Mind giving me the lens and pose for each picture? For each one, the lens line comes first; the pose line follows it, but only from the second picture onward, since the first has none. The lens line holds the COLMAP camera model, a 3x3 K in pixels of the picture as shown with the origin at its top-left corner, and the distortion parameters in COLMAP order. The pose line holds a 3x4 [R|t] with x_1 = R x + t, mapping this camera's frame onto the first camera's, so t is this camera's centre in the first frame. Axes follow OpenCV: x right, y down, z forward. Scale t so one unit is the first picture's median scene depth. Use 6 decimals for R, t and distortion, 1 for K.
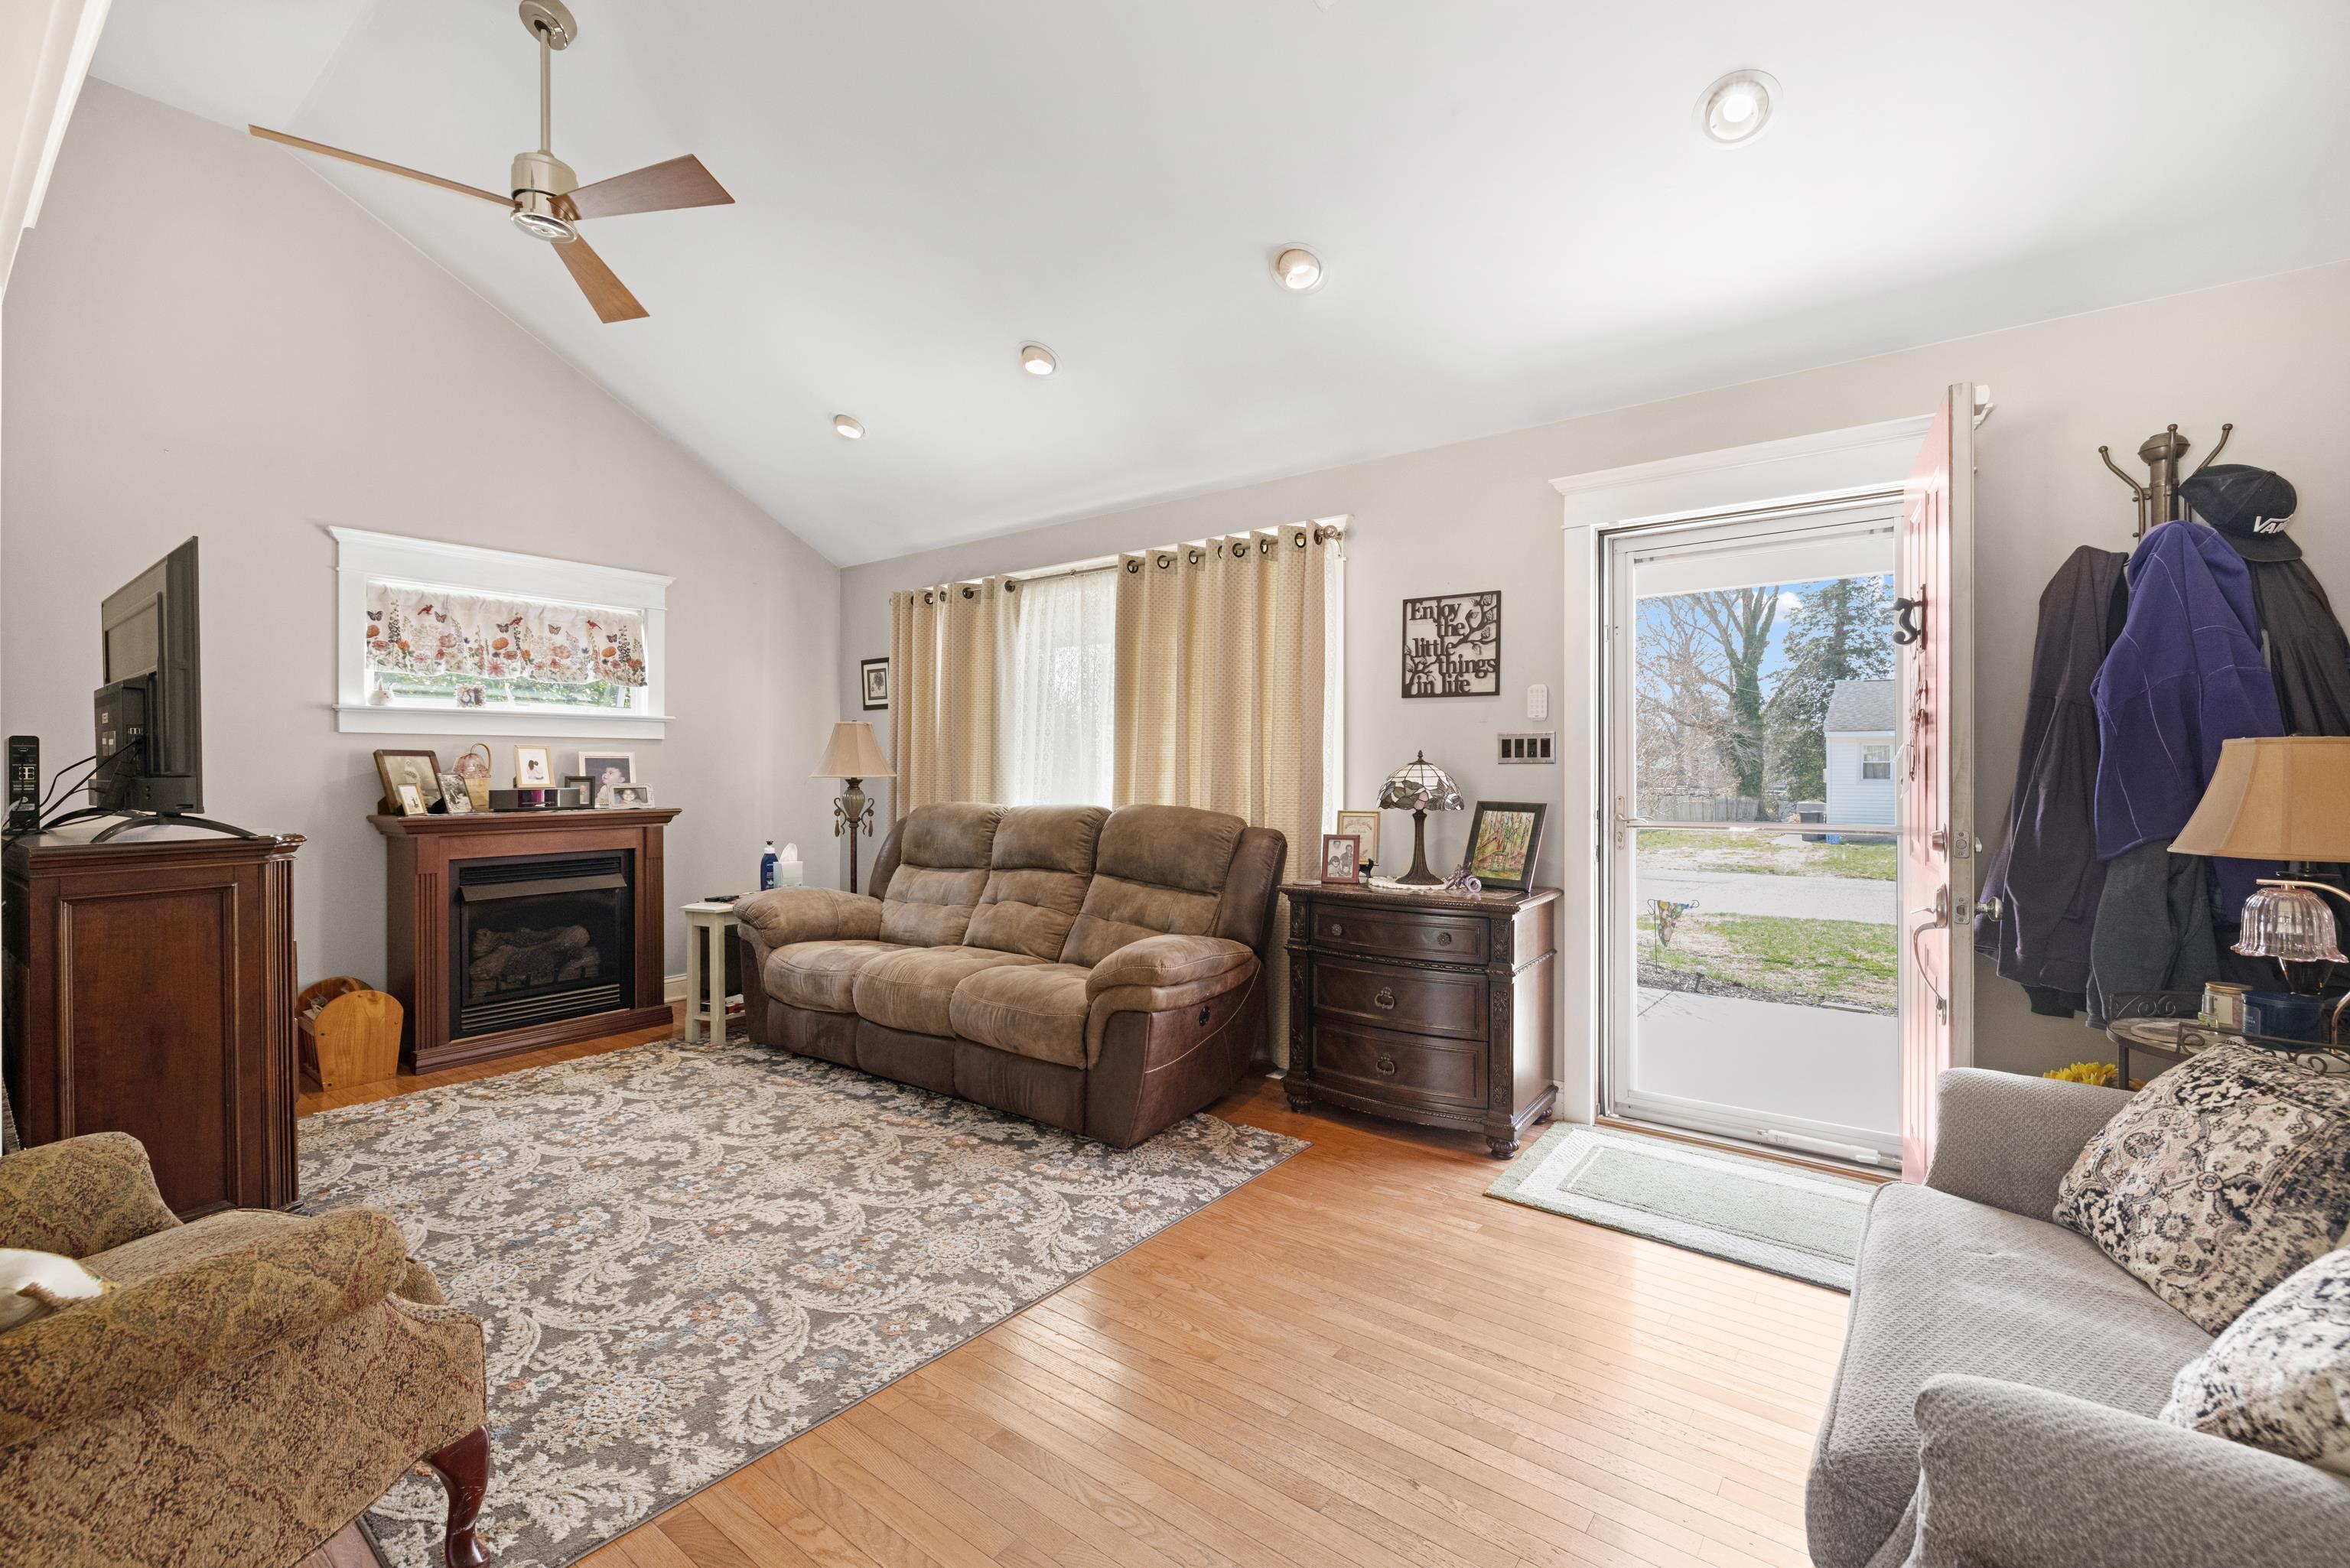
lens RADIAL K [[1003.2, 0, 1162.1], [0, 1003.2, 770.8], [0, 0, 1]] dist [0.002538, 0.000302]
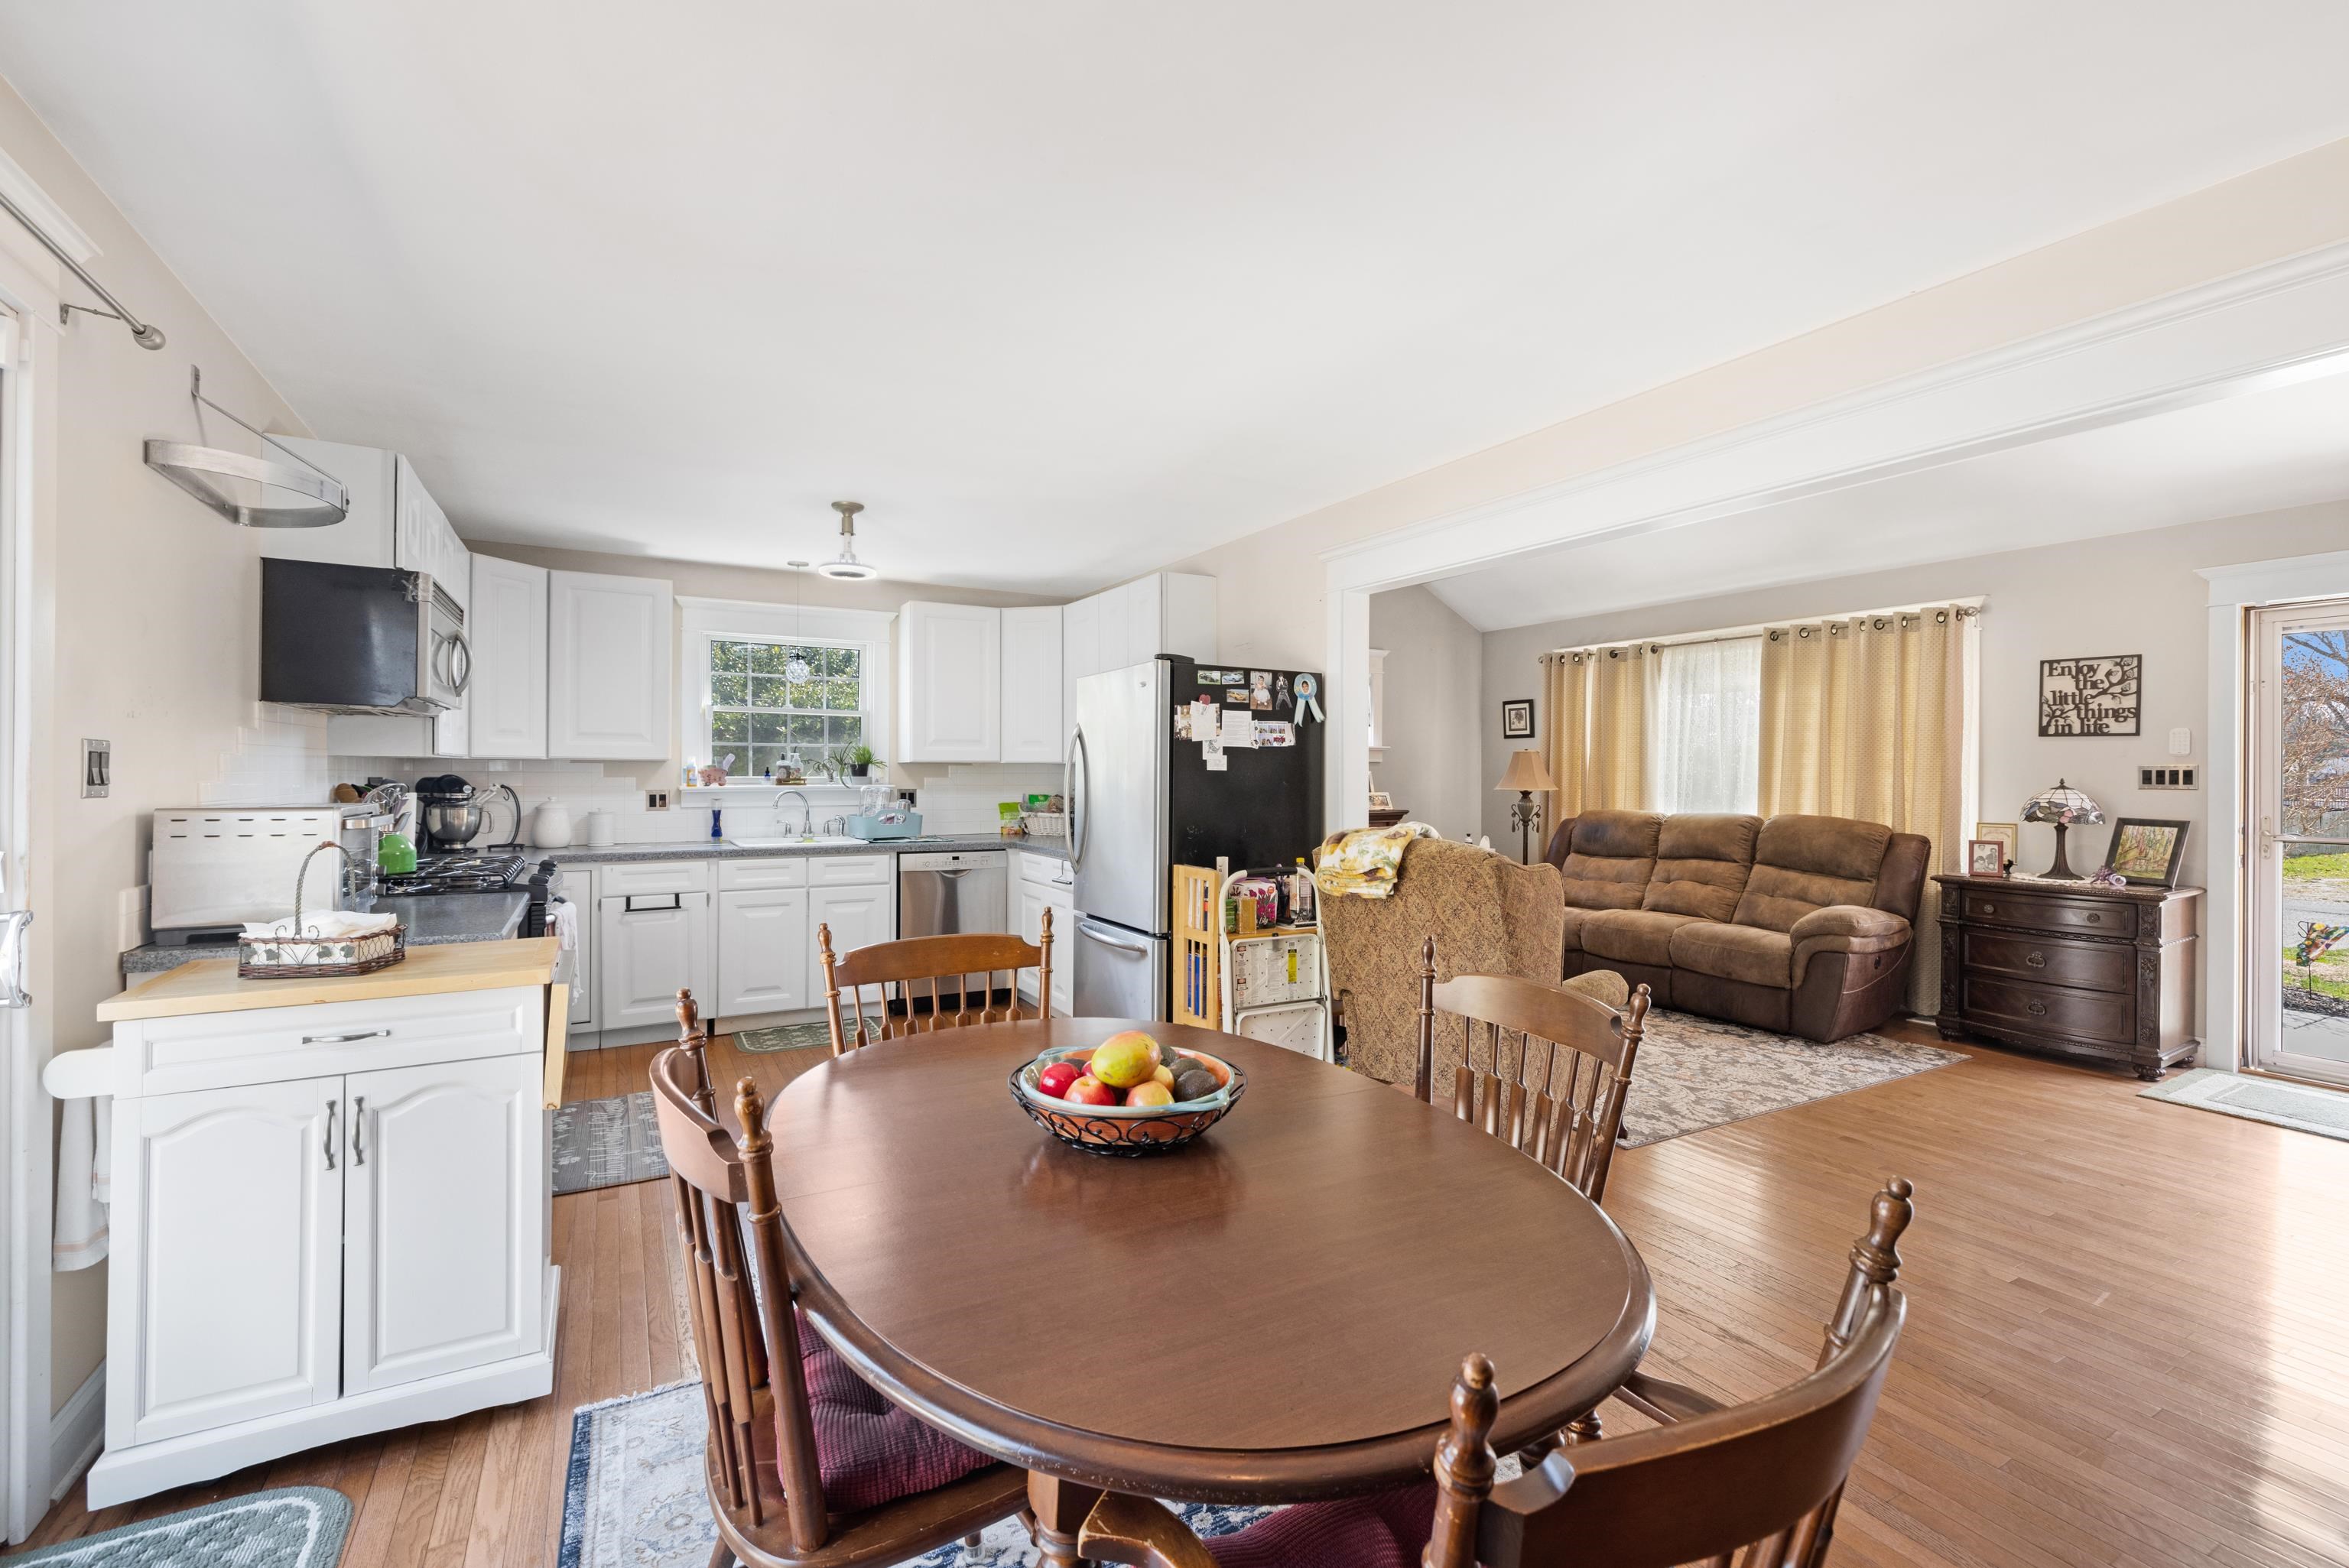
lens RADIAL K [[995.5, 0, 1178.0], [0, 995.5, 772.2], [0, 0, 1]] dist [0.001302, -0.000088]
pose [[0.923099, 0.004853, -0.384532, -0.303473], [-0.004637, 0.999988, 0.001490, -0.024318], [0.384535, 0.000408, 0.923110, -0.638431]]
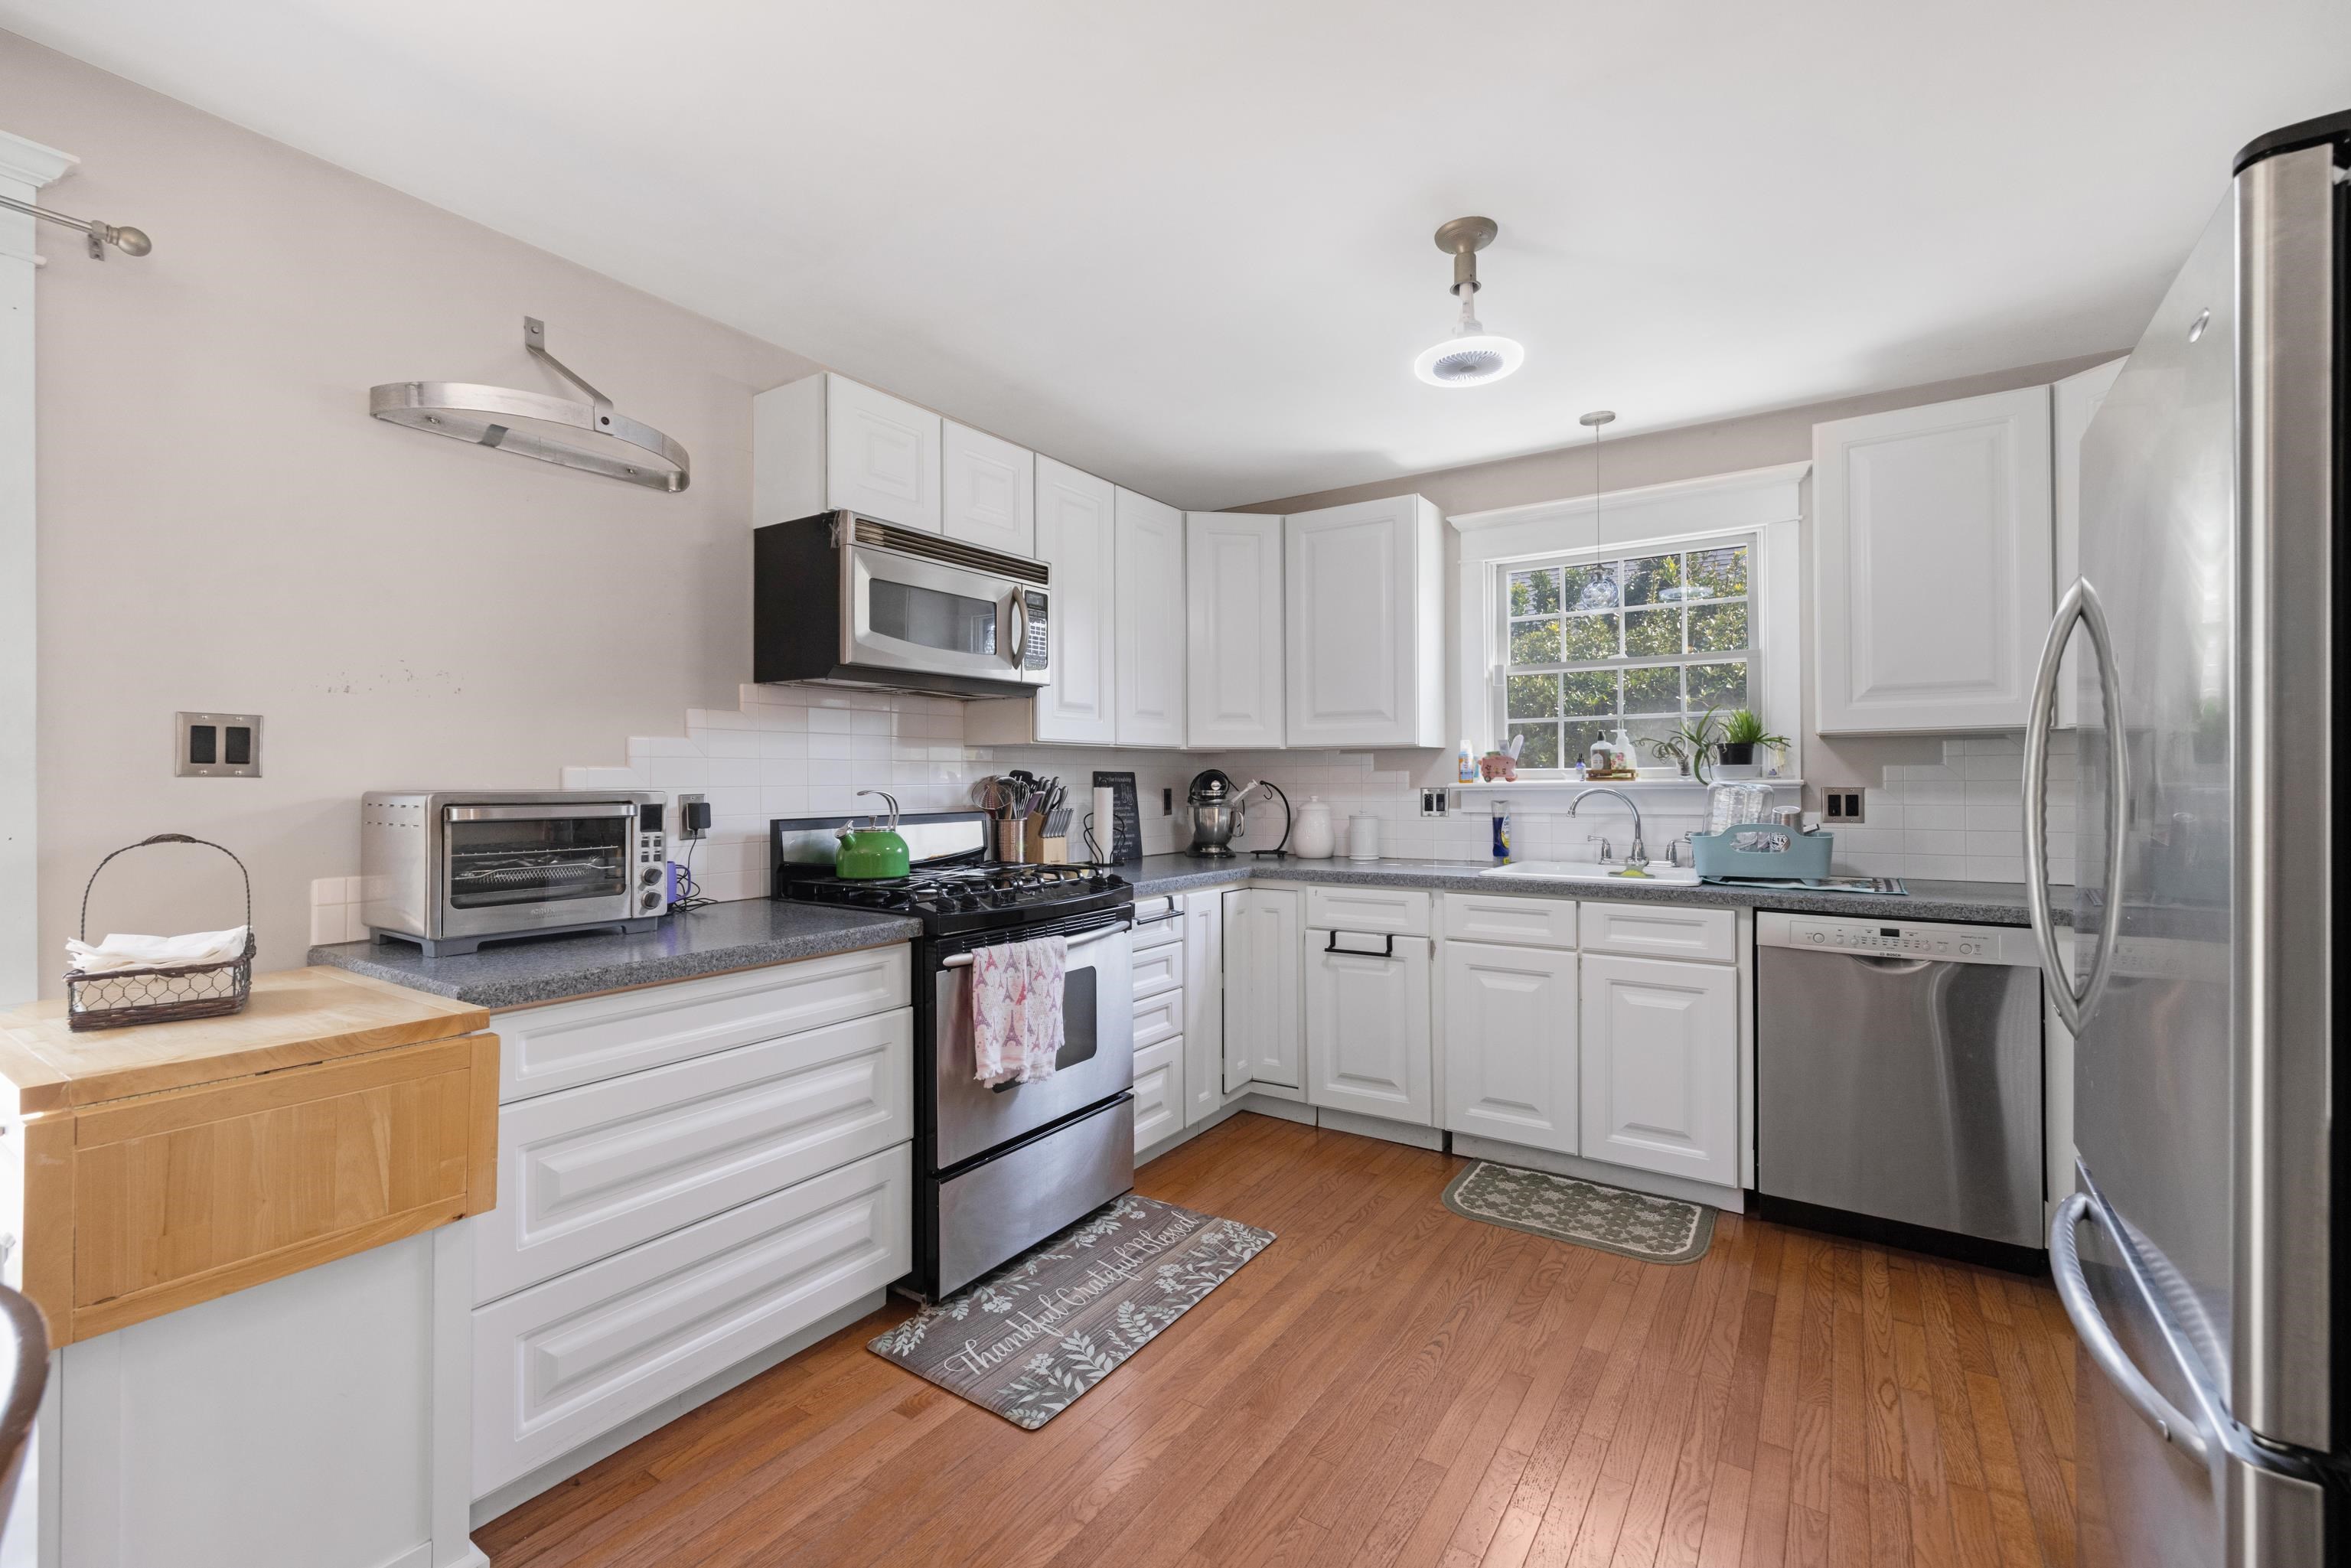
lens RADIAL K [[1008.5, 0, 1181.8], [0, 1008.5, 780.9], [0, 0, 1]] dist [0.009095, 0.000165]
pose [[0.073049, -0.000041, -0.997328, -0.498787], [0.006587, 0.999978, 0.000442, -0.003601], [0.997307, -0.006601, 0.073048, 0.029142]]
